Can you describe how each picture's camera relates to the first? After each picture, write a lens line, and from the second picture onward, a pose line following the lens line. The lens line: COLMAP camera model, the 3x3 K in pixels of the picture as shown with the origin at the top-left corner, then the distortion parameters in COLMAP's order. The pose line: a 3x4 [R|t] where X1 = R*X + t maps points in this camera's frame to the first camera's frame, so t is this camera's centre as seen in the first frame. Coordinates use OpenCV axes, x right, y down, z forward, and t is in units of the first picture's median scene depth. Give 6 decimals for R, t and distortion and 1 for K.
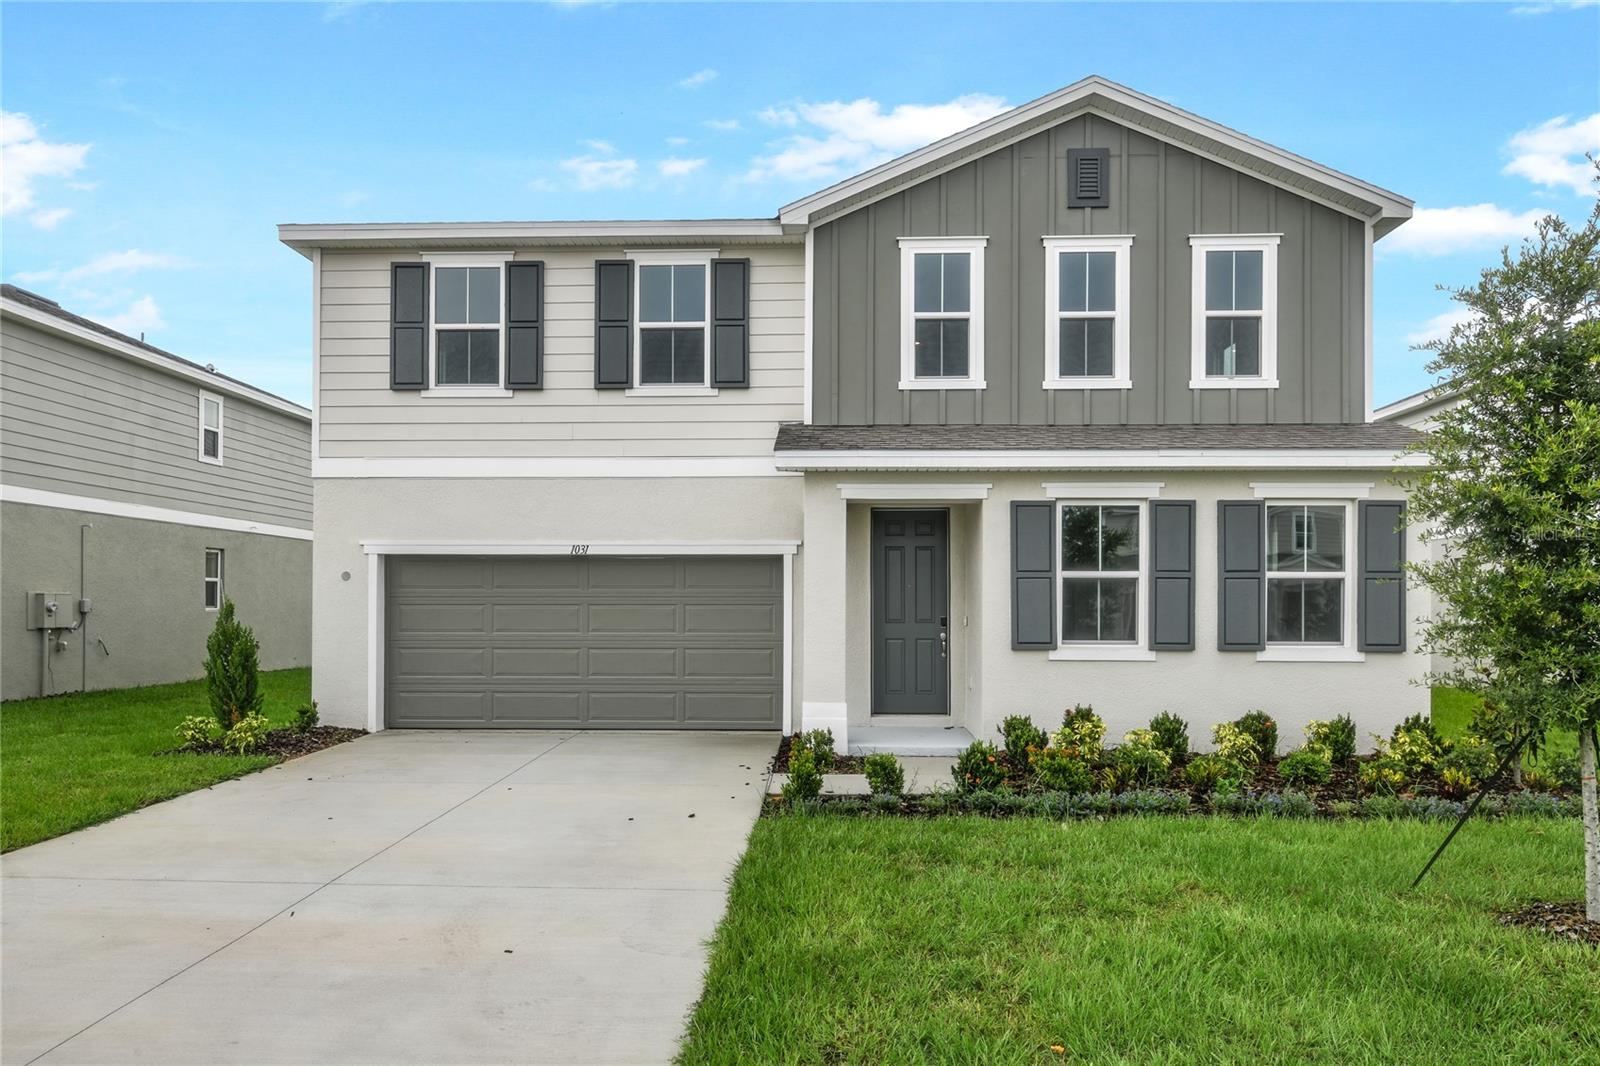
lens RADIAL K [[1044.3, 0, 799.6], [0, 1044.3, 546.3], [0, 0, 1]] dist [0.000472, -0.002337]
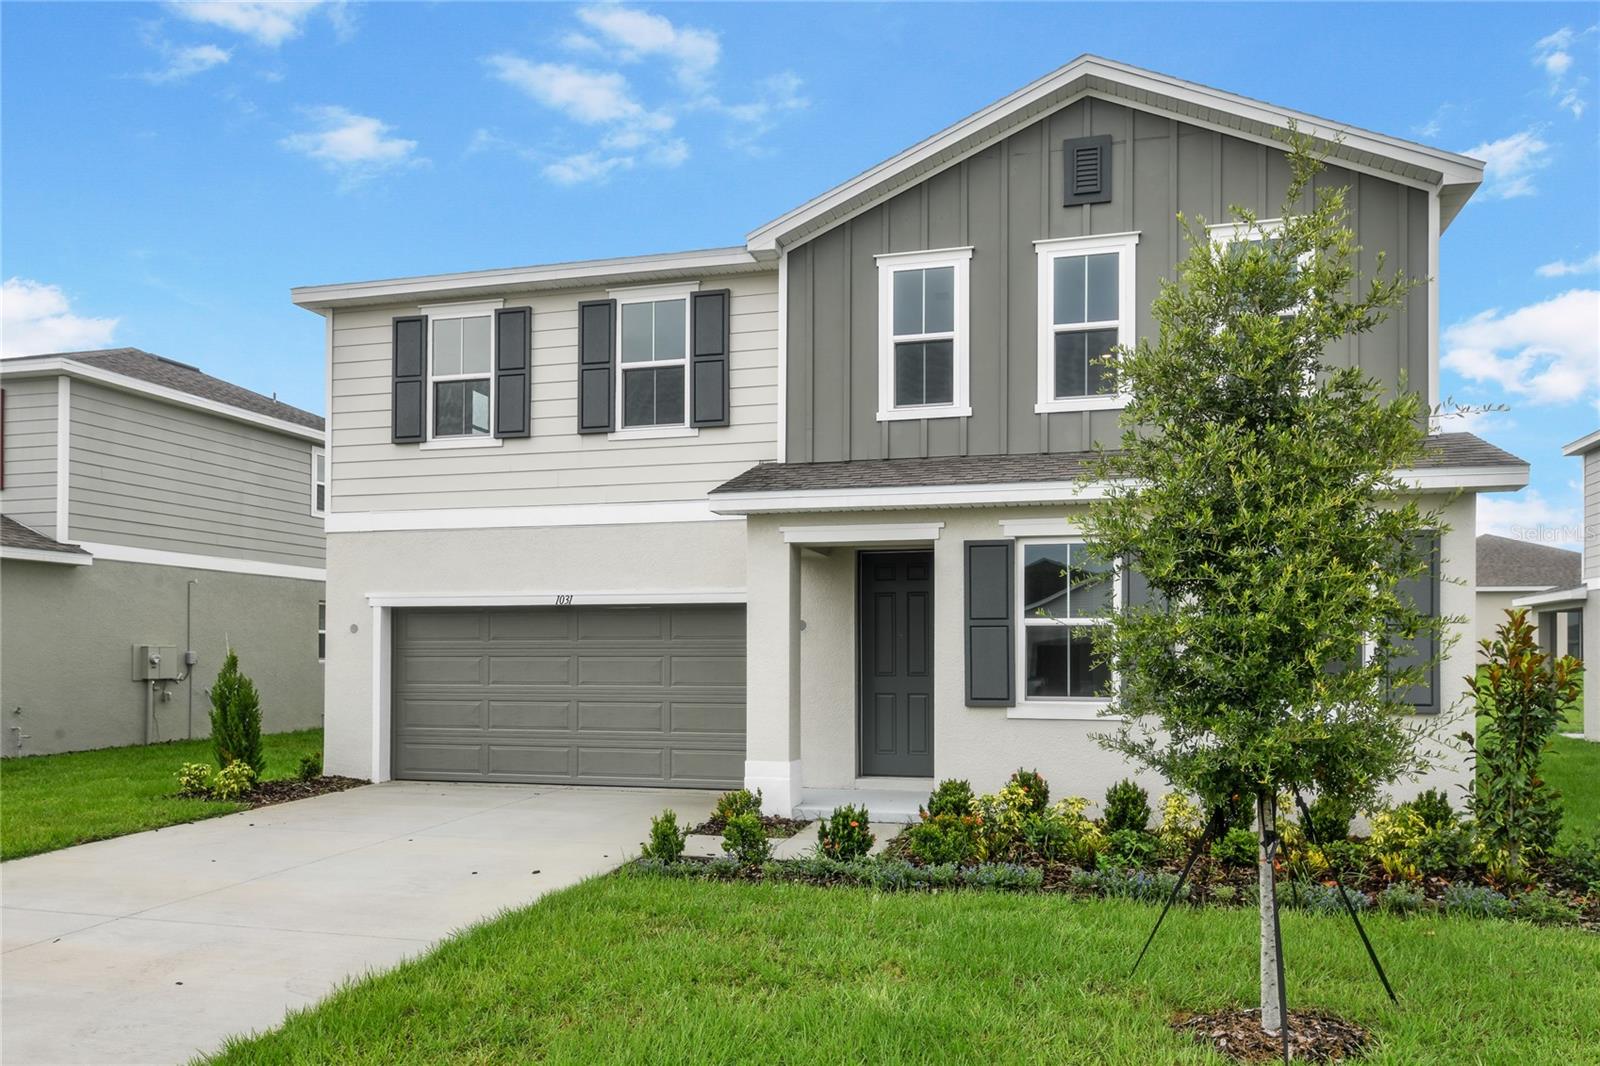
lens RADIAL K [[1166.8, 0, 815.8], [0, 1166.8, 580.1], [0, 0, 1]] dist [0.008924, -0.001050]
pose [[0.974432, -0.015350, -0.224158, 0.269649], [0.013233, 0.999853, -0.010944, -0.000265], [0.224293, 0.007698, 0.974491, -0.007991]]
